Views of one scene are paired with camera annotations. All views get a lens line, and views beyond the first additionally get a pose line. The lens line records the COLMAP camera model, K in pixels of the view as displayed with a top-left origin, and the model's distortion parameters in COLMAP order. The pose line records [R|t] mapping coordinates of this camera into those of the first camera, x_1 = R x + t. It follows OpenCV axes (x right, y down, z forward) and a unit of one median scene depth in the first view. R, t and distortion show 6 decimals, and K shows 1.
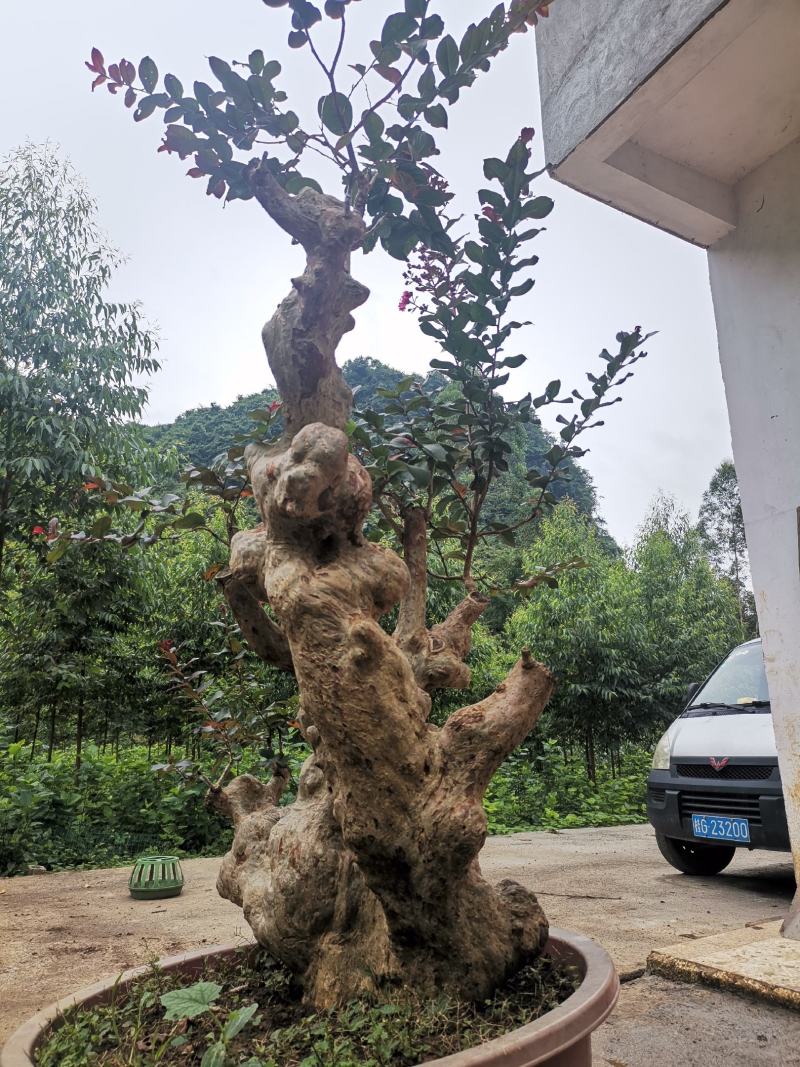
lens RADIAL K [[799.9, 0, 395.6], [0, 799.9, 532.3], [0, 0, 1]] dist [0.027143, -0.001235]
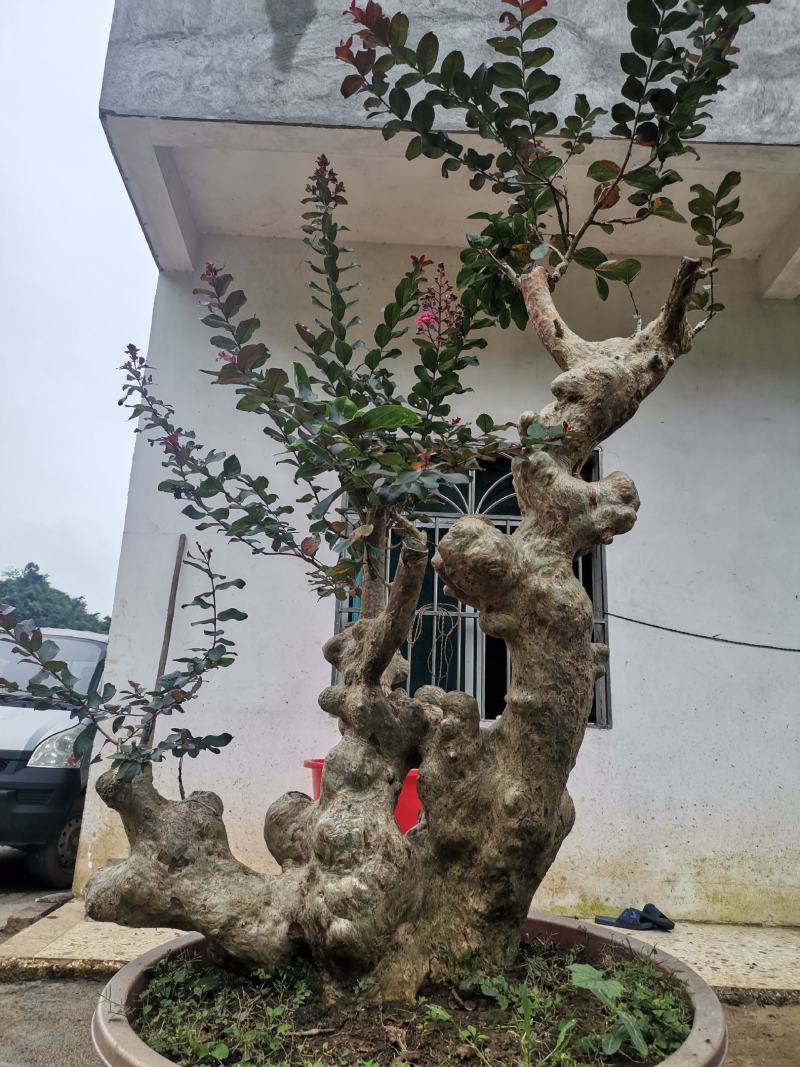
lens RADIAL K [[799.9, 0, 395.6], [0, 799.9, 532.3], [0, 0, 1]] dist [0.027143, -0.001235]
pose [[0.465862, 0.274908, 0.841070, -0.426675], [-0.281002, 0.947275, -0.153976, 0.078019], [-0.839053, -0.164611, 0.518549, 0.229854]]
